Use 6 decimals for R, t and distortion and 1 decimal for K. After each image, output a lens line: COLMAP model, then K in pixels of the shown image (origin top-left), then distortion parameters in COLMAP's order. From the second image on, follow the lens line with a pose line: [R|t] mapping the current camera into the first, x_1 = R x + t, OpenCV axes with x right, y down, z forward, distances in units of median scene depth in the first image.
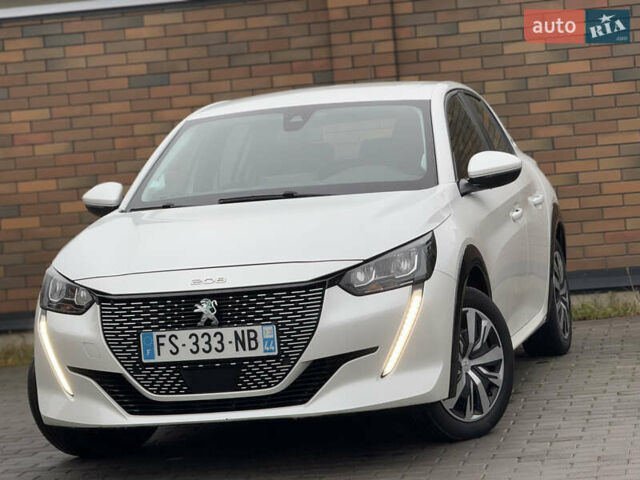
lens RADIAL K [[2205.5, 0, 320.0], [0, 2205.5, 240.0], [0, 0, 1]] dist [0.149047, 0.332595]
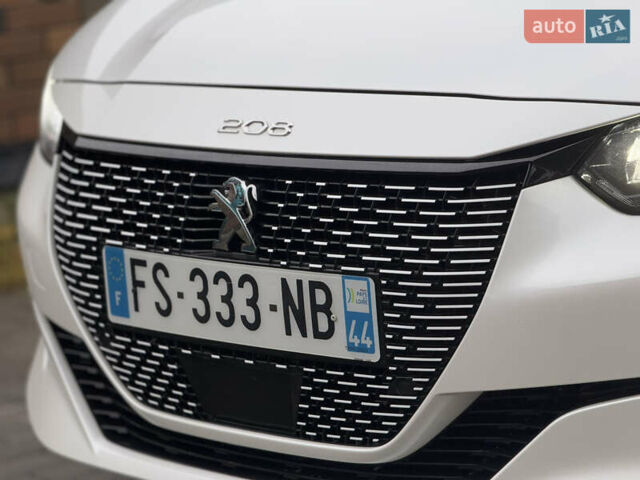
lens RADIAL K [[2205.5, 0, 320.0], [0, 2205.5, 240.0], [0, 0, 1]] dist [0.149047, 0.332595]
pose [[0.862706, 0.112636, -0.493002, 0.141003], [-0.020579, 0.981892, 0.188322, -0.032059], [0.505286, -0.152321, 0.849402, 0.698129]]
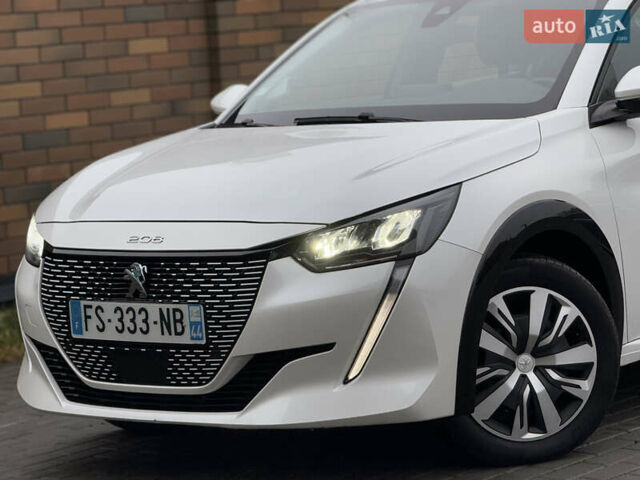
lens RADIAL K [[2205.5, 0, 320.0], [0, 2205.5, 240.0], [0, 0, 1]] dist [0.149047, 0.332595]
pose [[0.901666, 0.061479, -0.428041, 0.335977], [-0.023183, 0.995291, 0.094118, -0.055430], [0.431812, -0.074939, 0.898845, 0.336518]]
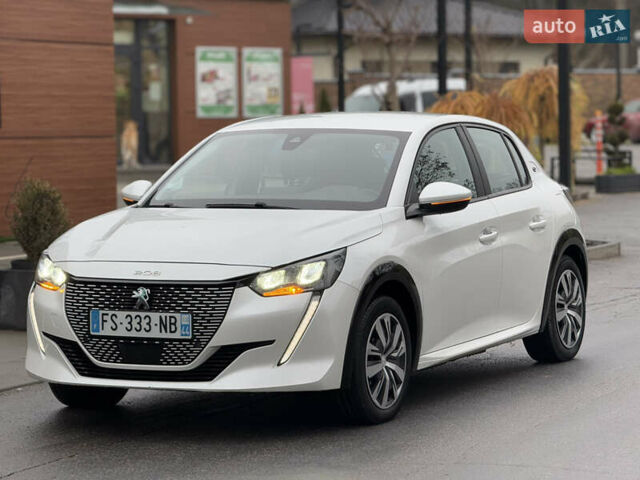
lens RADIAL K [[2205.5, 0, 320.0], [0, 2205.5, 240.0], [0, 0, 1]] dist [0.149047, 0.332595]
pose [[0.974588, 0.088005, -0.205991, 0.293542], [-0.084444, 0.996088, 0.026035, -0.039500], [0.207476, -0.007979, 0.978207, -0.172701]]
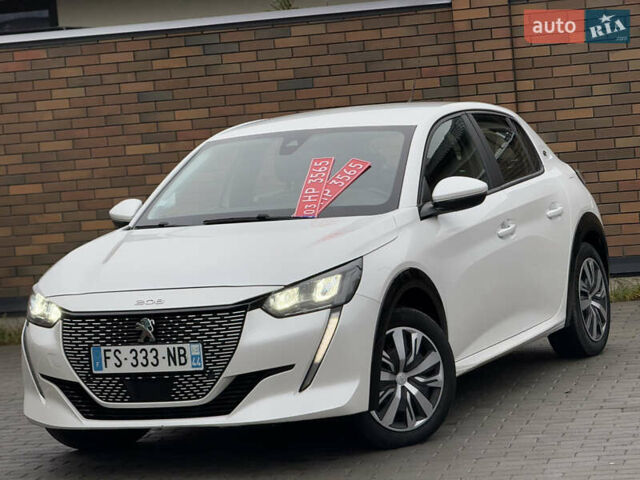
lens RADIAL K [[2205.5, 0, 320.0], [0, 2205.5, 240.0], [0, 0, 1]] dist [0.149047, 0.332595]
pose [[0.981678, 0.011929, -0.190173, 0.249007], [-0.005991, 0.999477, 0.031766, -0.049394], [0.190453, -0.030045, 0.981237, -0.083780]]
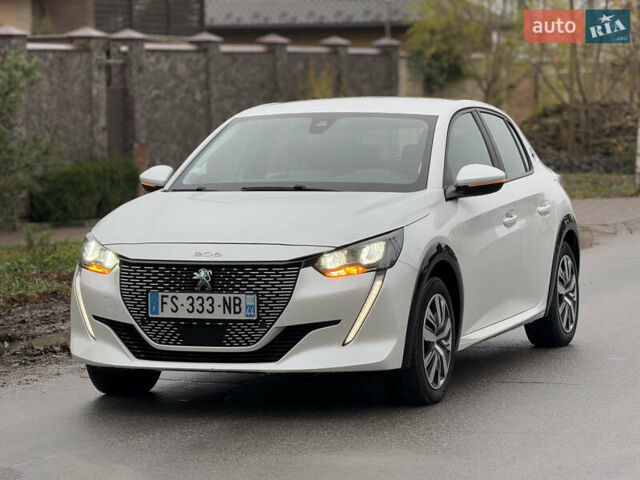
lens RADIAL K [[2205.5, 0, 320.0], [0, 2205.5, 240.0], [0, 0, 1]] dist [0.149047, 0.332595]
pose [[0.991094, 0.080752, -0.105888, 0.138997], [-0.079895, 0.996727, 0.012324, -0.009045], [0.106536, -0.003755, 0.994302, -0.197787]]
